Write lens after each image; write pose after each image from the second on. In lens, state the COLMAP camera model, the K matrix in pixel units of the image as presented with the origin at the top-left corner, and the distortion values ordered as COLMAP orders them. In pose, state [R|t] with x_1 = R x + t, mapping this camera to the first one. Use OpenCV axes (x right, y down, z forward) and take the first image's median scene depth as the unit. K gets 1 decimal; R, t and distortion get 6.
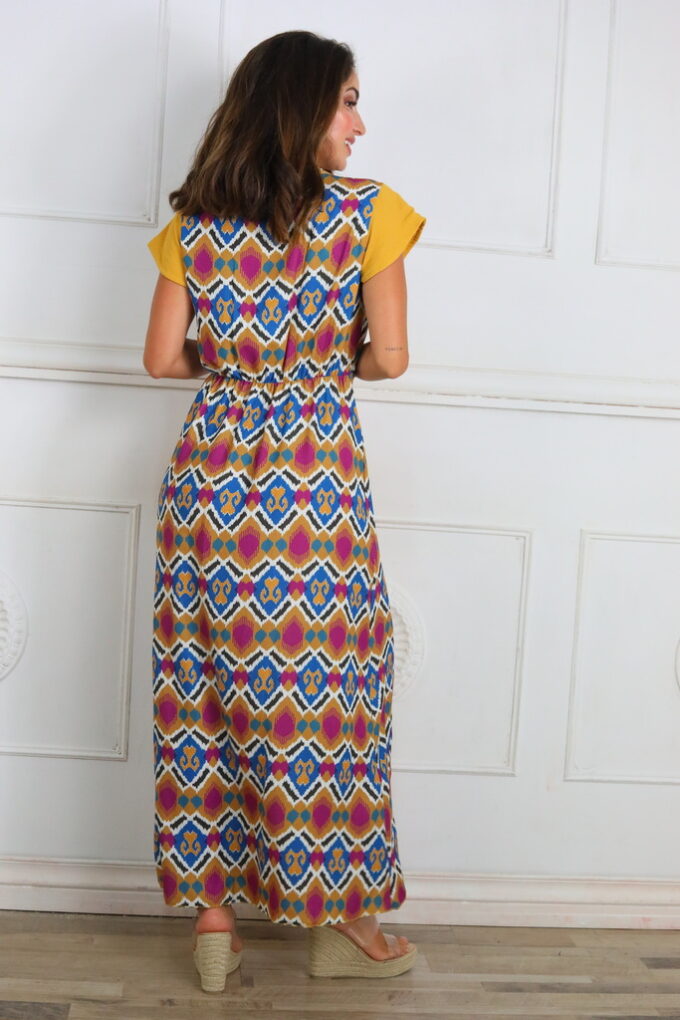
lens RADIAL K [[1630.8, 0, 295.7], [0, 1630.8, 507.2], [0, 0, 1]] dist [-0.053554, -0.189539]
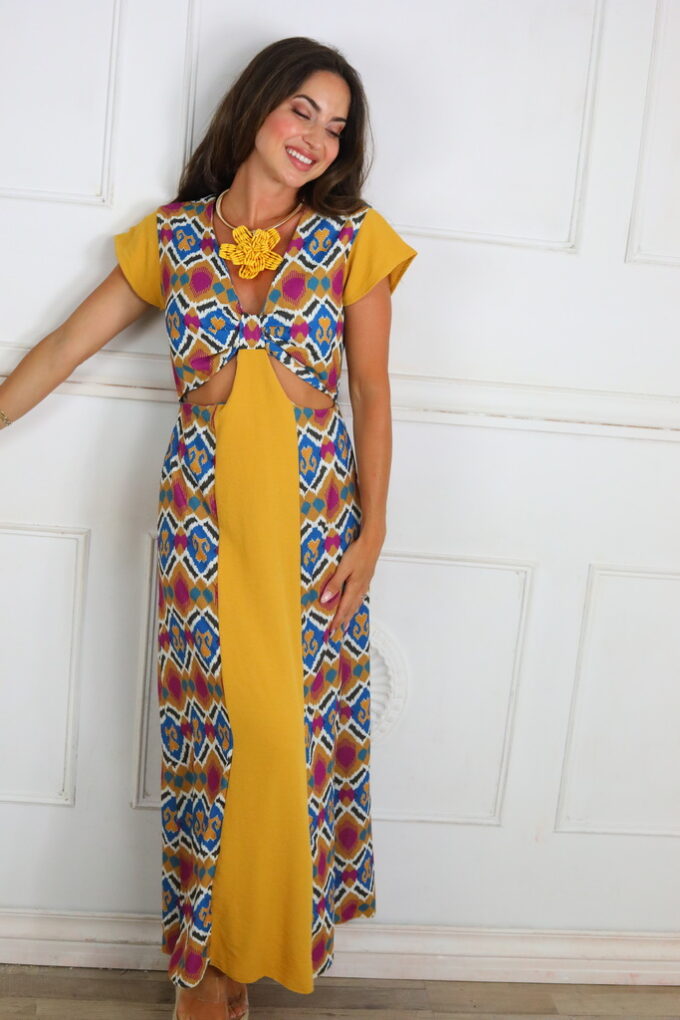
lens RADIAL K [[1623.4, 0, 340.0], [0, 1623.4, 510.0], [0, 0, 1]] dist [-0.056552, -0.190318]
pose [[0.999088, 0.027203, 0.032914, 0.009731], [-0.032707, 0.983061, 0.180334, -0.170518], [-0.027451, -0.181246, 0.983055, 0.142130]]
